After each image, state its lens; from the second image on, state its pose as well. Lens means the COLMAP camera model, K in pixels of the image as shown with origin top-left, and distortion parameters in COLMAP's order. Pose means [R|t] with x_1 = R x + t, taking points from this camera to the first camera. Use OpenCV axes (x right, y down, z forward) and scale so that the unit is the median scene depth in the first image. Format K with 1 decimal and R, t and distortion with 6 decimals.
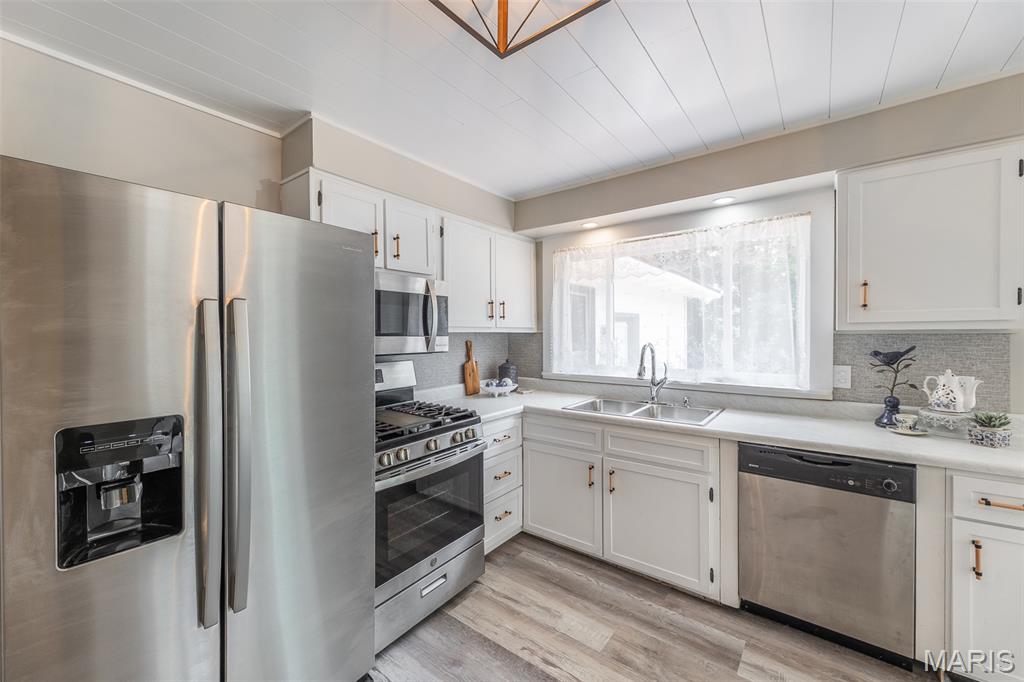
lens RADIAL K [[407.8, 0, 512.4], [0, 407.8, 338.6], [0, 0, 1]] dist [0.008044, -0.000339]
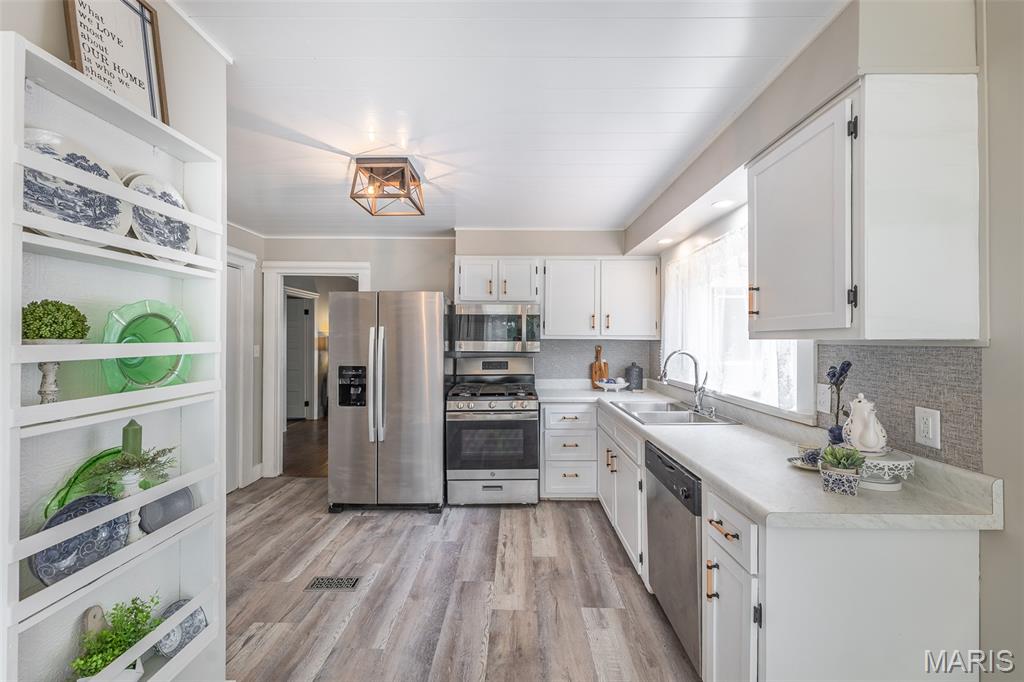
lens RADIAL K [[407.8, 0, 507.6], [0, 407.8, 337.8], [0, 0, 1]] dist [0.008044, -0.000339]
pose [[0.594249, 0.004698, -0.804268, 1.153408], [-0.016665, 0.999840, -0.006473, -0.009442], [0.804109, 0.017249, 0.594232, 0.032949]]
